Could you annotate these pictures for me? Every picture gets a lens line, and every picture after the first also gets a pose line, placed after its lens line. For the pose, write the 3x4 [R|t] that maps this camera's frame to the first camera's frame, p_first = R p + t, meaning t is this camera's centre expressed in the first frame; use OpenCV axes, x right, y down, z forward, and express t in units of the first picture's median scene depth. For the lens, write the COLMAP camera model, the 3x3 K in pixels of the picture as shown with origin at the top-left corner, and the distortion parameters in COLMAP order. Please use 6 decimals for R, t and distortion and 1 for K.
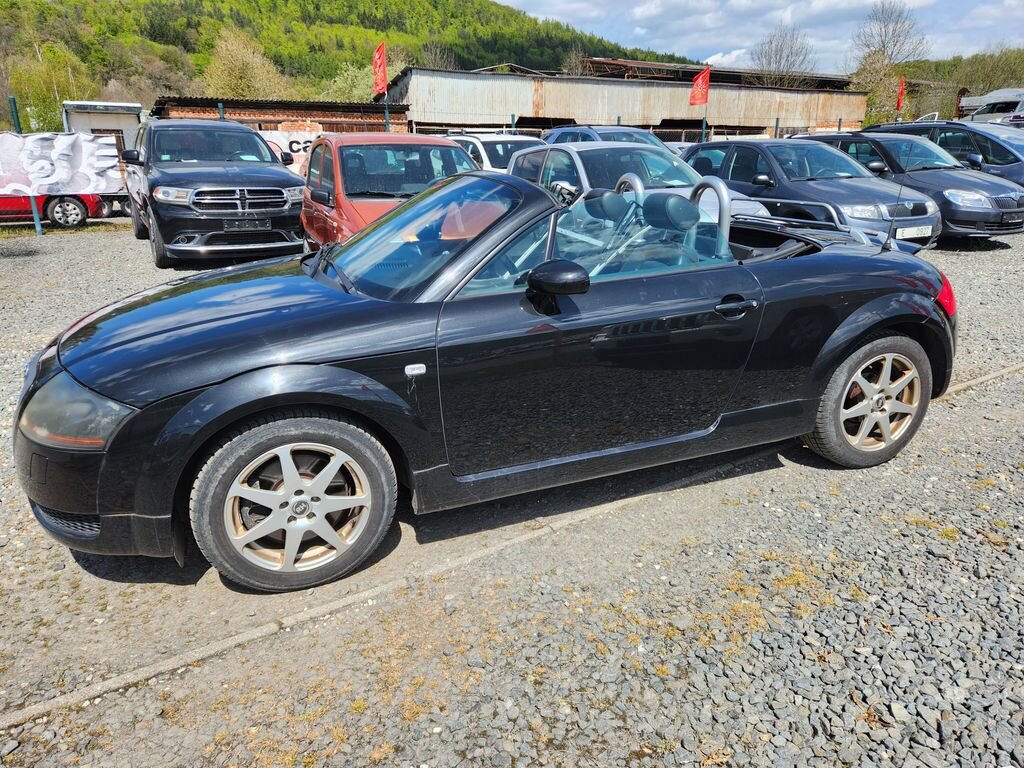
lens RADIAL K [[683.5, 0, 512.0], [0, 683.5, 384.0], [0, 0, 1]] dist [0.066814, -0.054932]
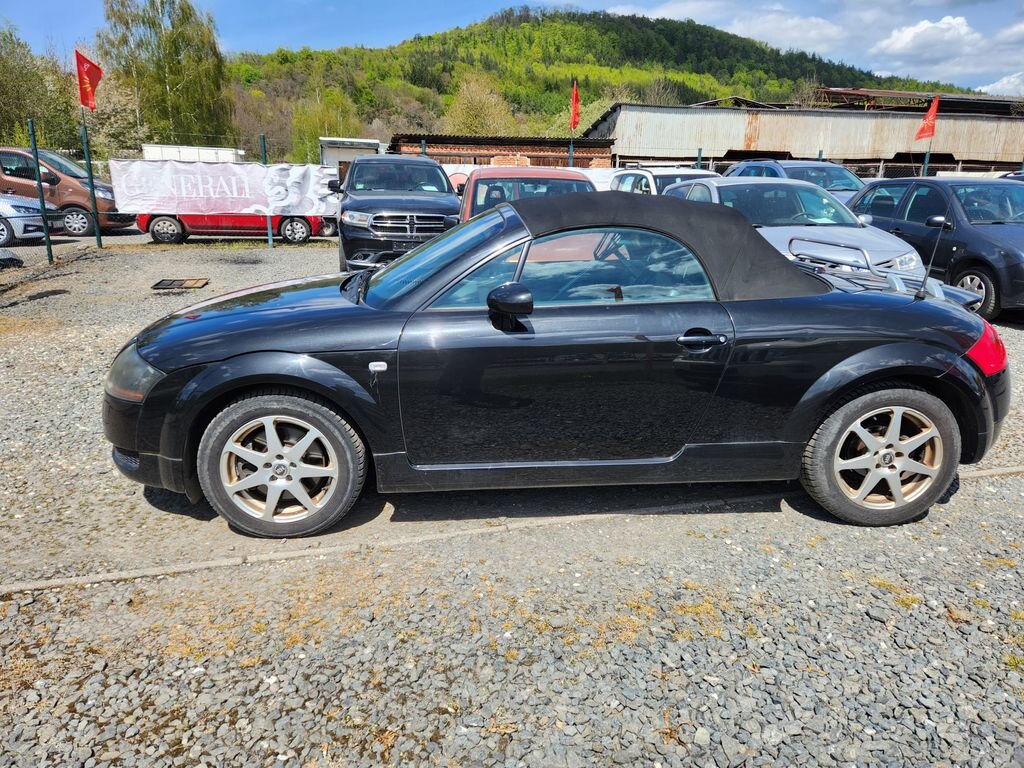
lens RADIAL K [[683.5, 0, 512.0], [0, 683.5, 384.0], [0, 0, 1]] dist [0.066814, -0.054932]
pose [[0.953211, 0.102195, -0.284507, 0.114010], [-0.114080, 0.993145, -0.025477, 0.003477], [0.279953, 0.056742, 0.958335, -0.017591]]
